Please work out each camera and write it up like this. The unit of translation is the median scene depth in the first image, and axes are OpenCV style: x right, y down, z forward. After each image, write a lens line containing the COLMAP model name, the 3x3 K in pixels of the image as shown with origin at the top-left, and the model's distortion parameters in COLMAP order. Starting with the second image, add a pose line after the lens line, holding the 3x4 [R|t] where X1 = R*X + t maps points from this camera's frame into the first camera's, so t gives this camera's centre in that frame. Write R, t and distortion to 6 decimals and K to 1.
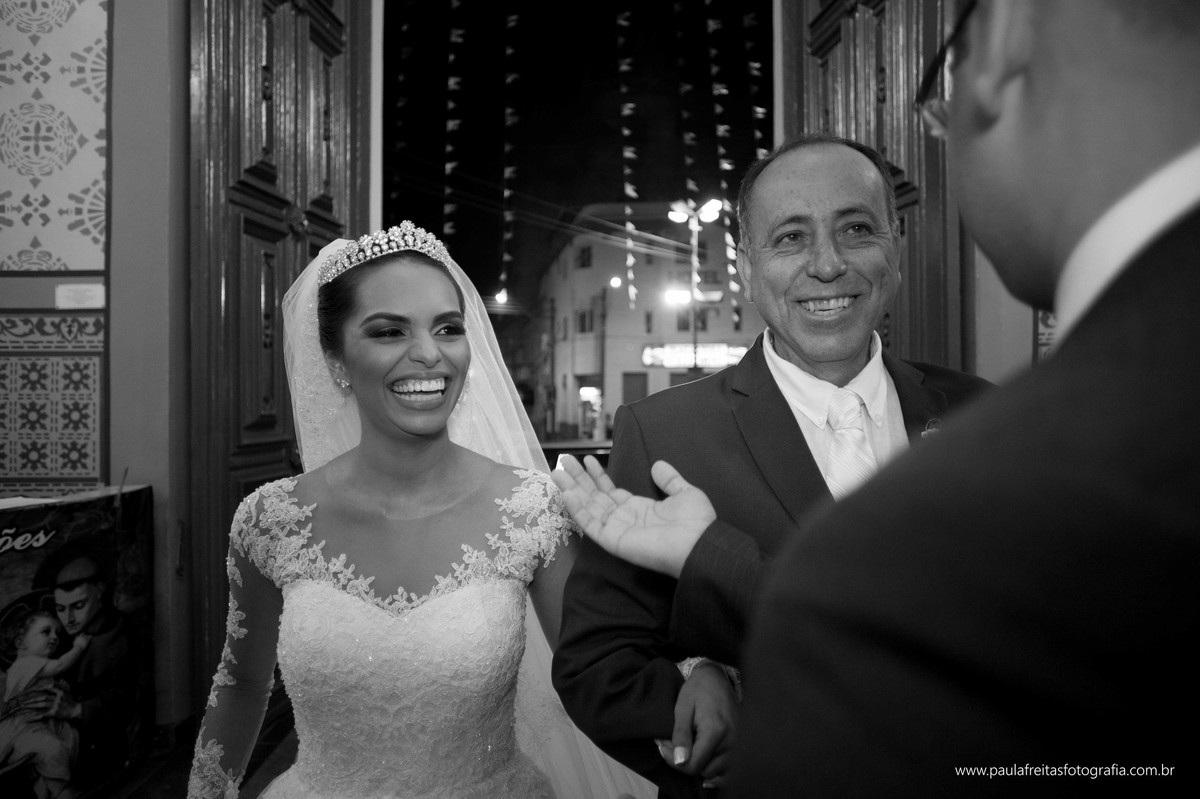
lens RADIAL K [[711.9, 0, 600.0], [0, 711.9, 399.5], [0, 0, 1]] dist [-0.001804, -0.000142]
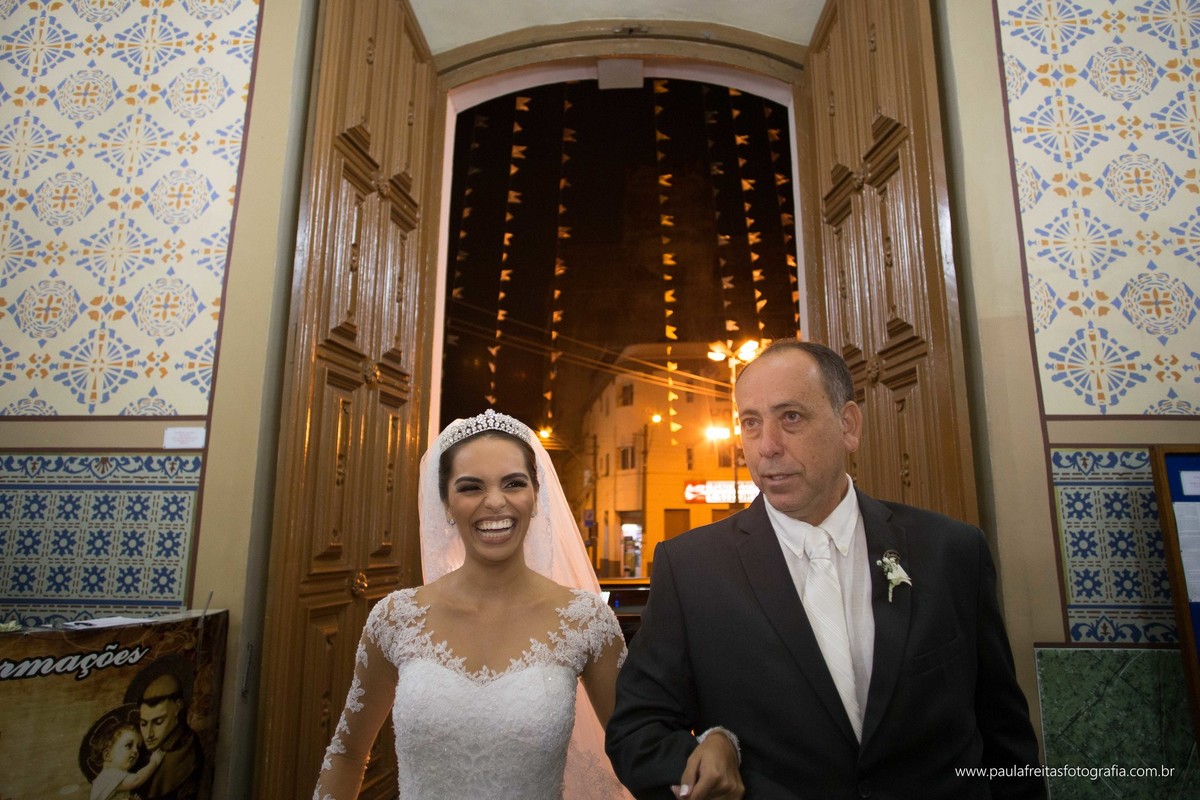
lens RADIAL K [[755.2, 0, 596.7], [0, 755.2, 379.3], [0, 0, 1]] dist [-0.066684, 0.072643]
pose [[0.997736, -0.003332, -0.067175, 0.015535], [-0.010332, 0.979321, -0.202047, -0.001136], [0.066459, 0.202283, 0.977069, -0.151588]]
